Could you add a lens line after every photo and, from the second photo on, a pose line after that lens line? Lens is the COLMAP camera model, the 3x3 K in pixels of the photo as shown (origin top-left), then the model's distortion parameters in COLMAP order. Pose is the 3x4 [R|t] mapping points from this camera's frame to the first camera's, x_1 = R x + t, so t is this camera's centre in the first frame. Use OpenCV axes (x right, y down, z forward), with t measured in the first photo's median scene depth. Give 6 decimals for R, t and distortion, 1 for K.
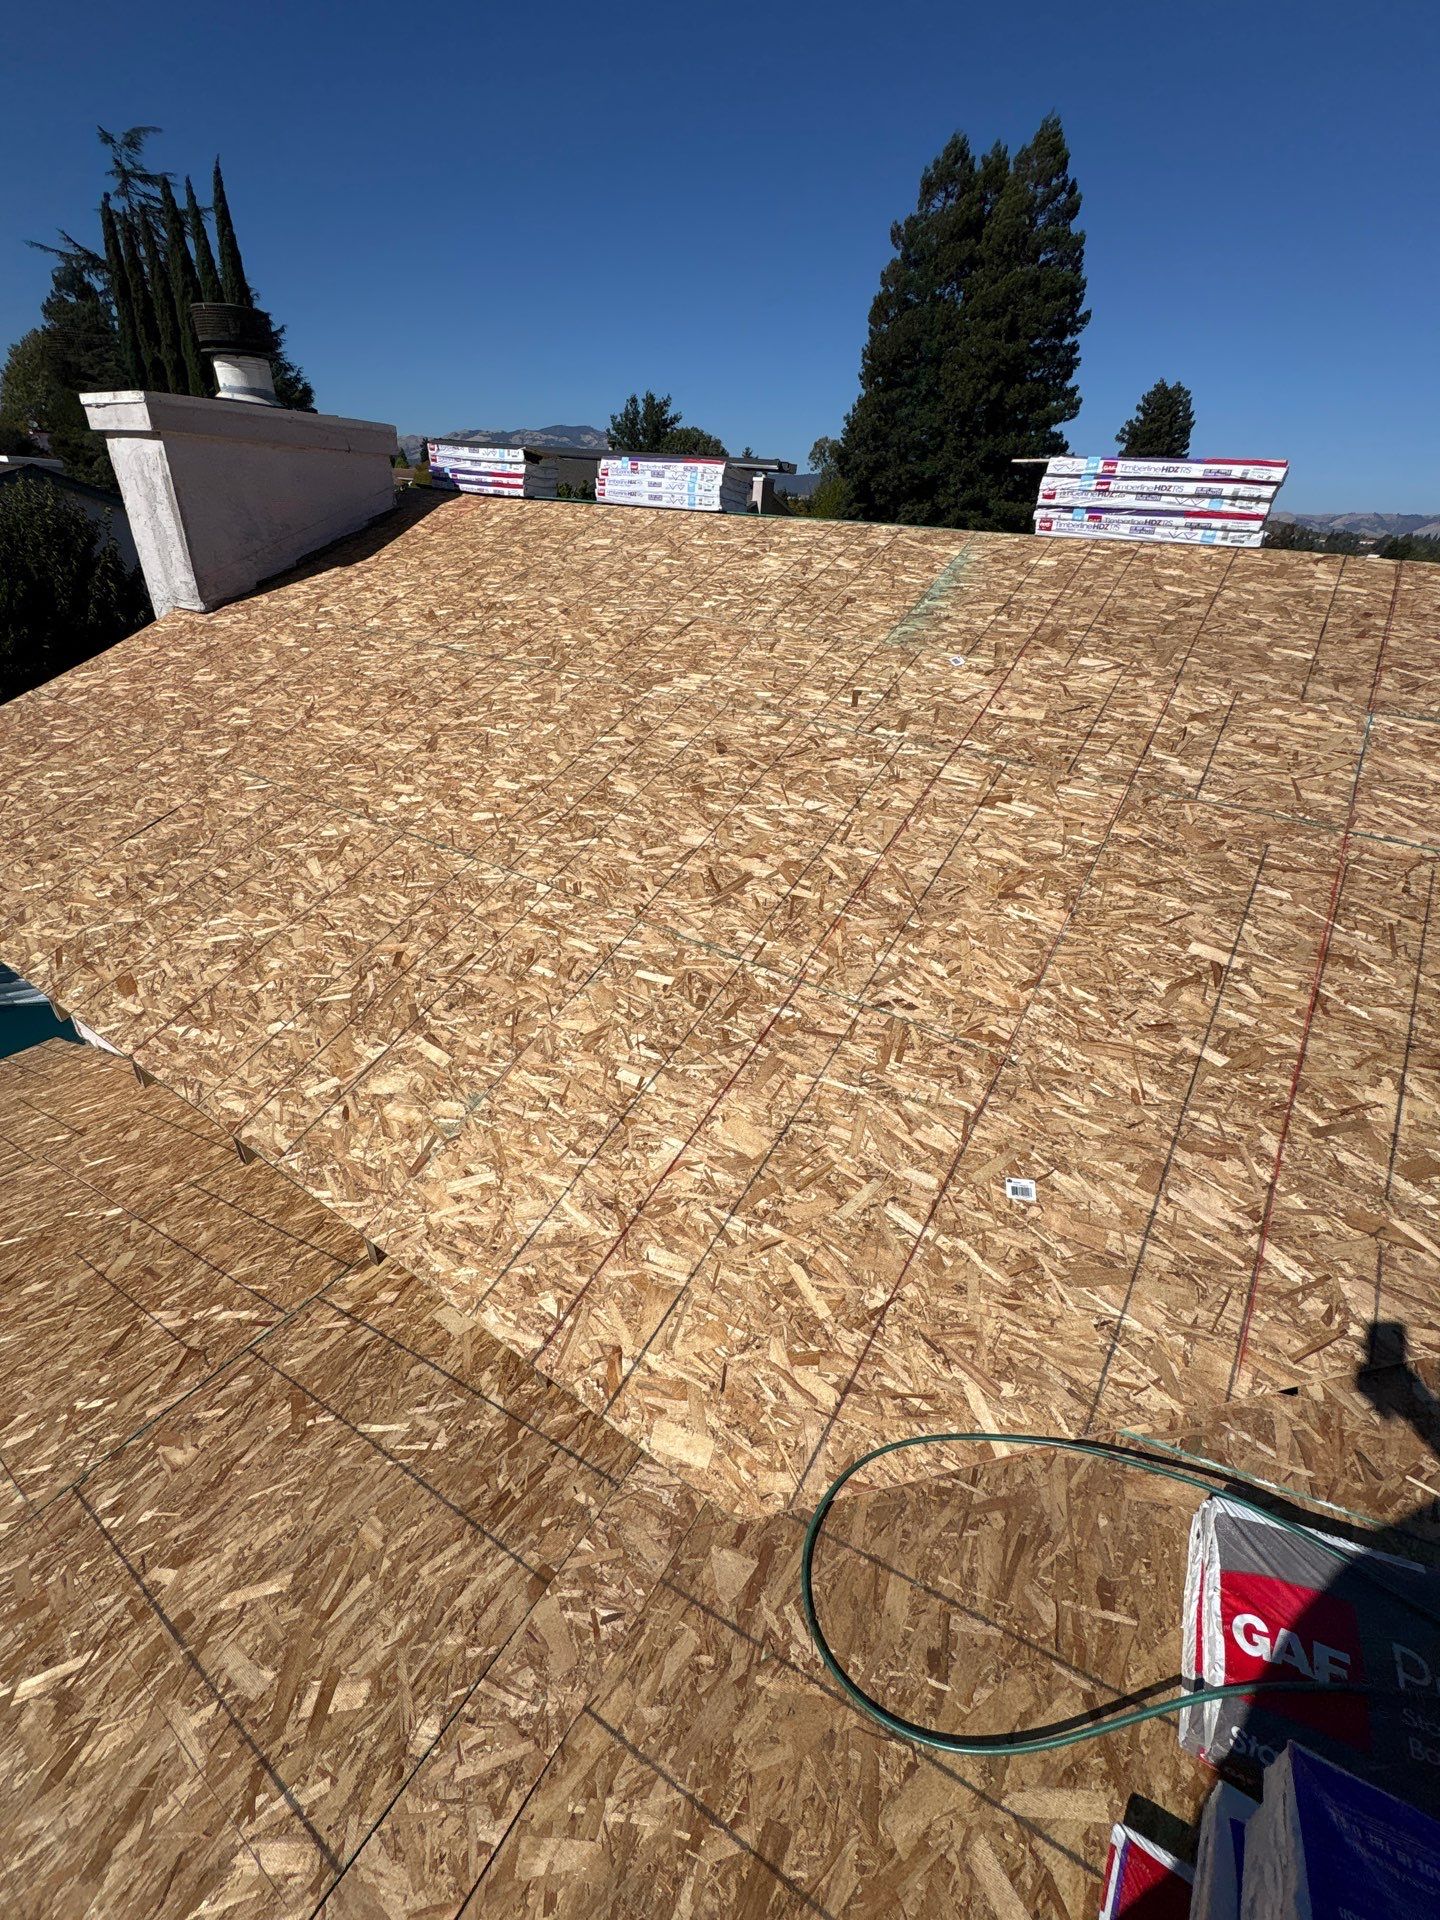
lens RADIAL K [[763.5, 0, 722.7], [0, 763.5, 956.6], [0, 0, 1]] dist [0.001059, -0.000067]
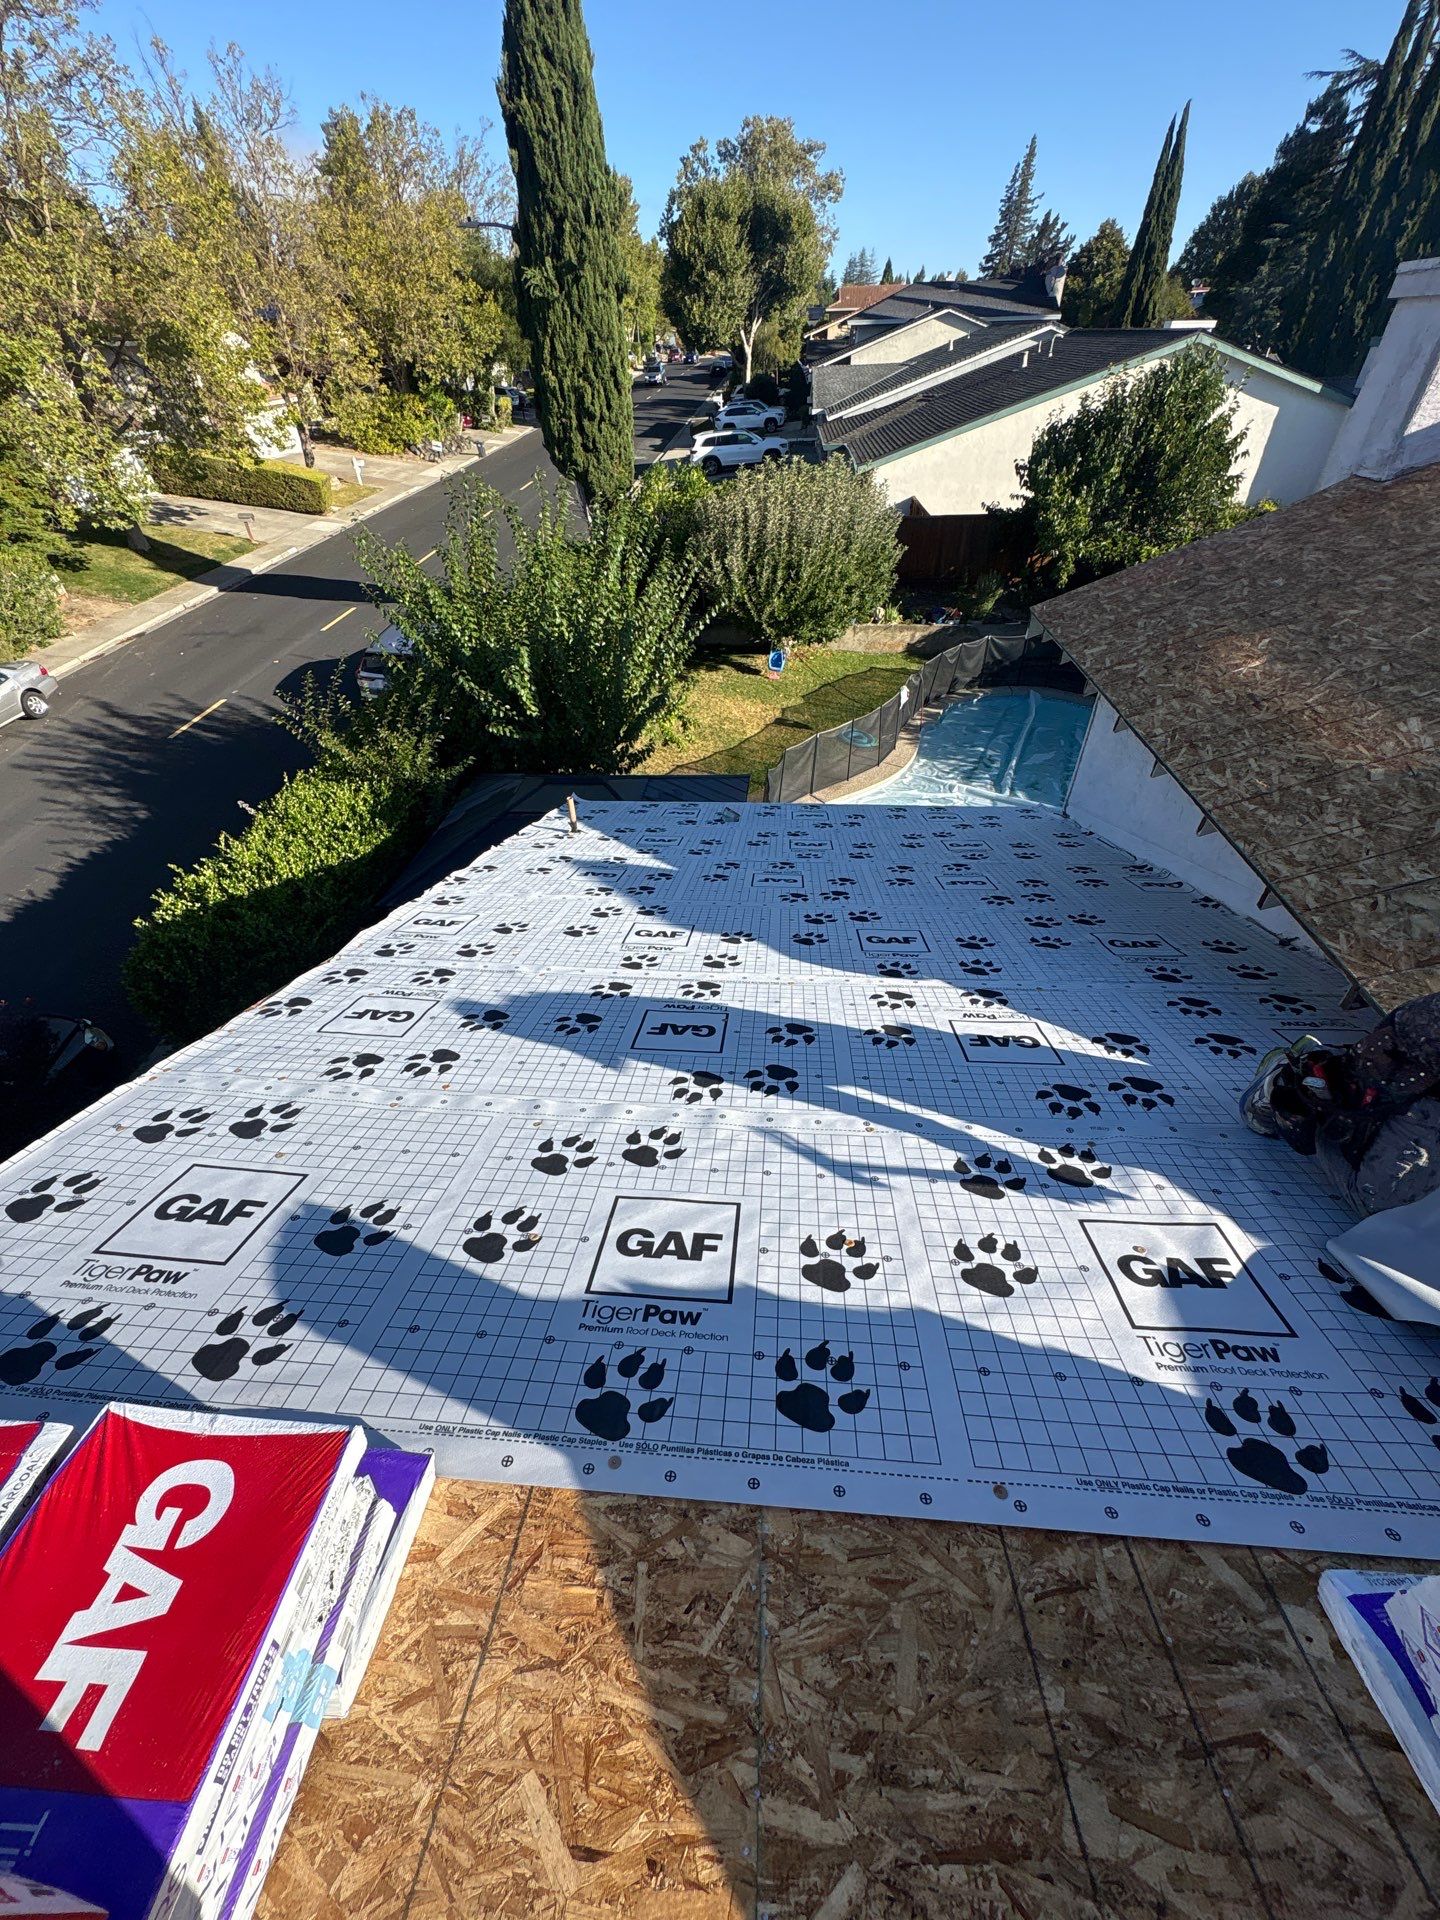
lens RADIAL K [[763.5, 0, 731.7], [0, 763.5, 958.3], [0, 0, 1]] dist [0.001059, -0.000067]
pose [[0.487044, 0.494436, -0.719945, -0.042556], [-0.393973, 0.860067, 0.324145, 0.220947], [0.779470, 0.125766, 0.613685, -0.458386]]
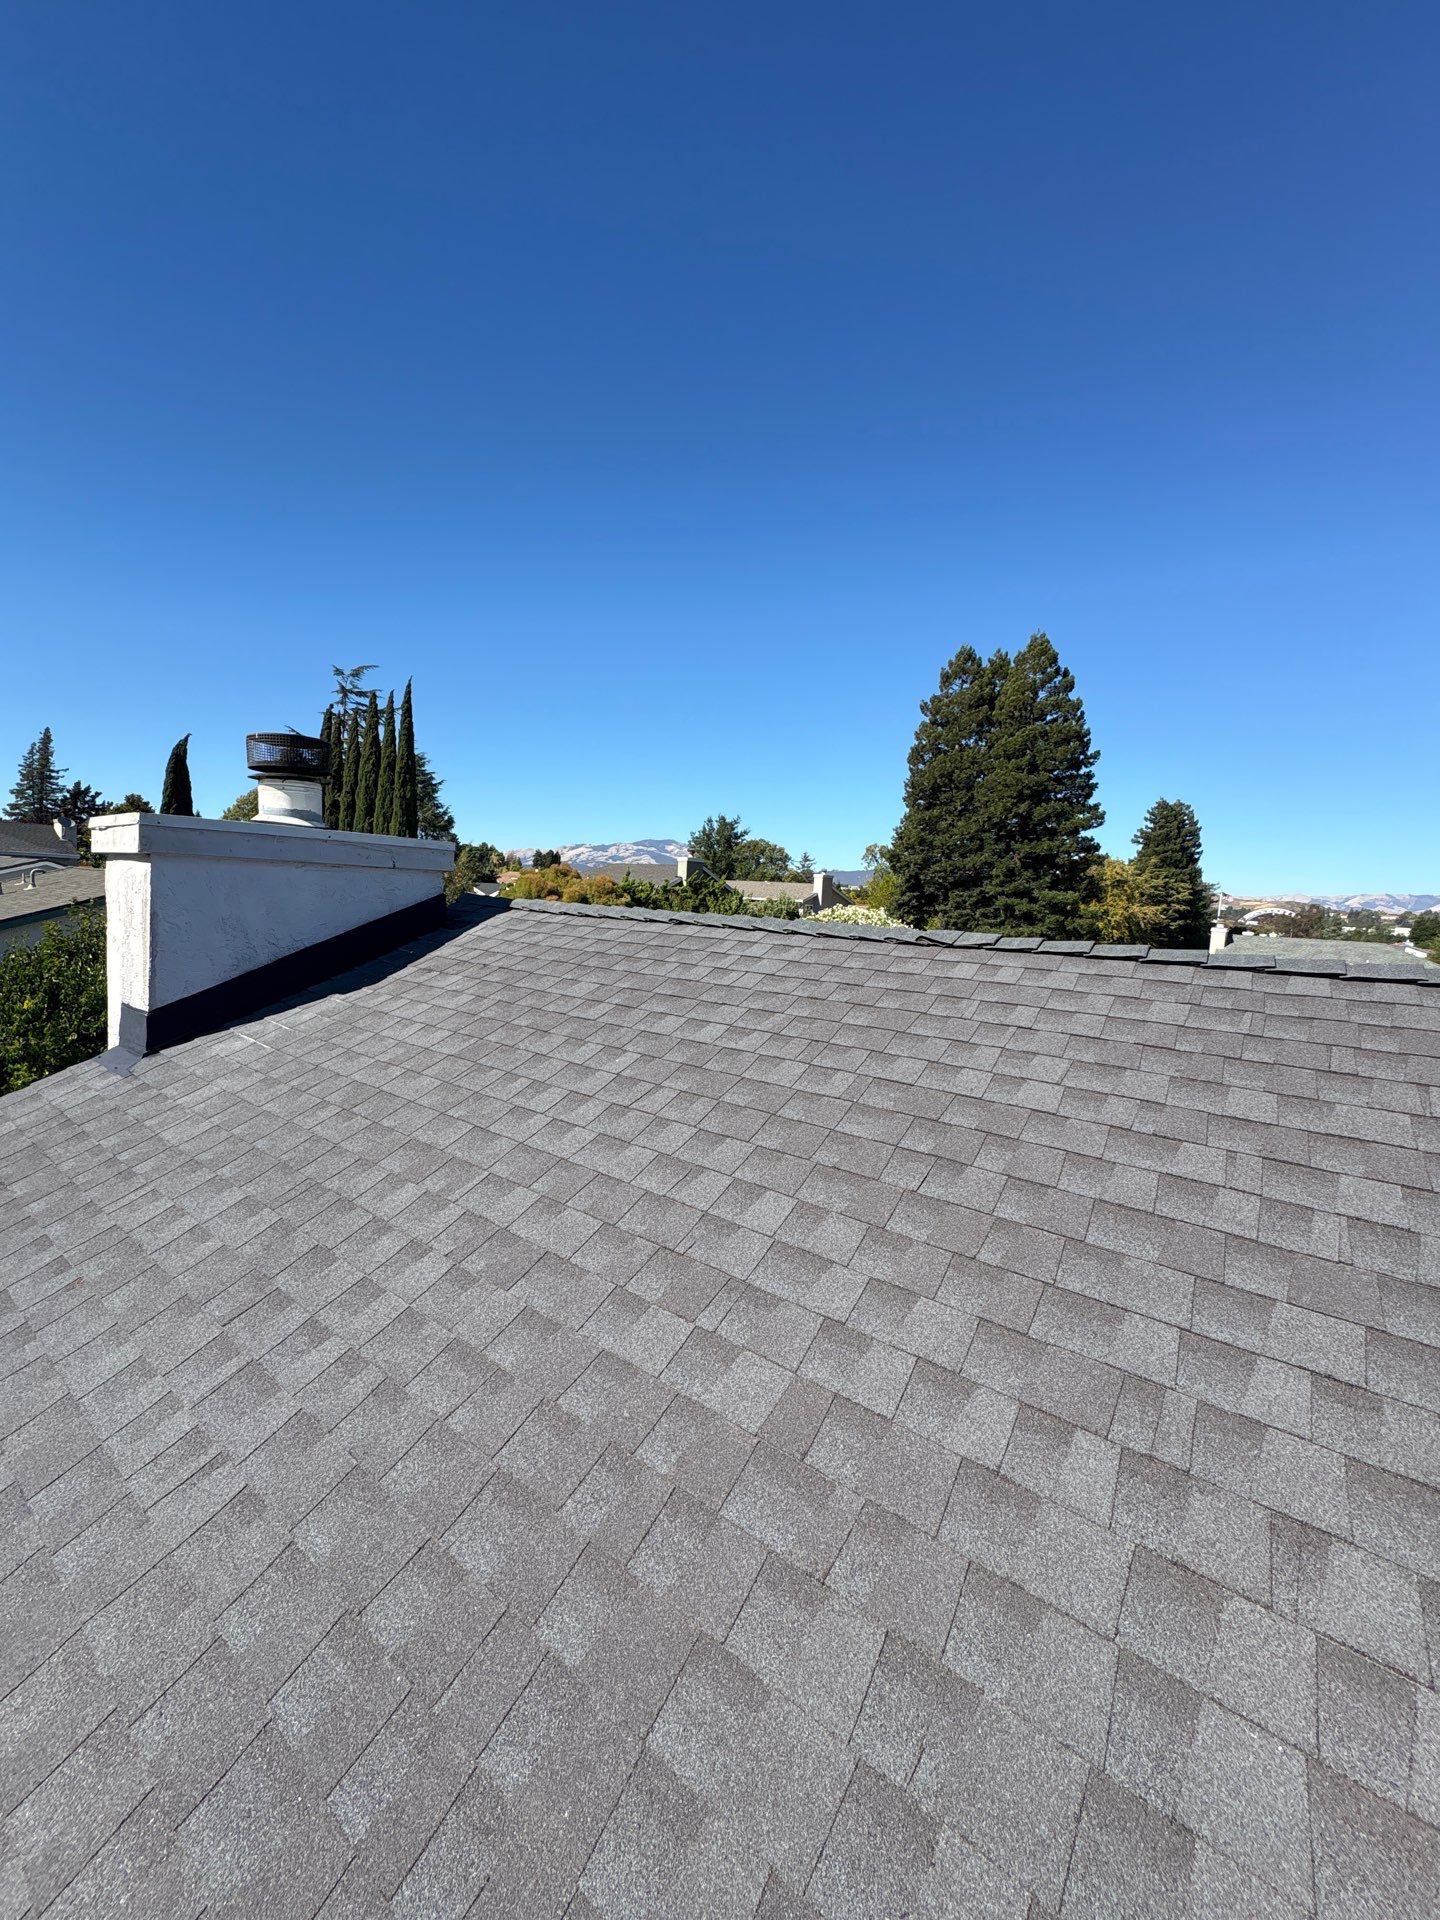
lens RADIAL K [[763.5, 0, 720.6], [0, 763.5, 957.4], [0, 0, 1]] dist [0.001059, -0.000067]
pose [[0.996681, -0.004307, -0.081286, -0.082484], [-0.031603, 0.899790, -0.435177, -0.365729], [0.075015, 0.436301, 0.896668, 0.526280]]
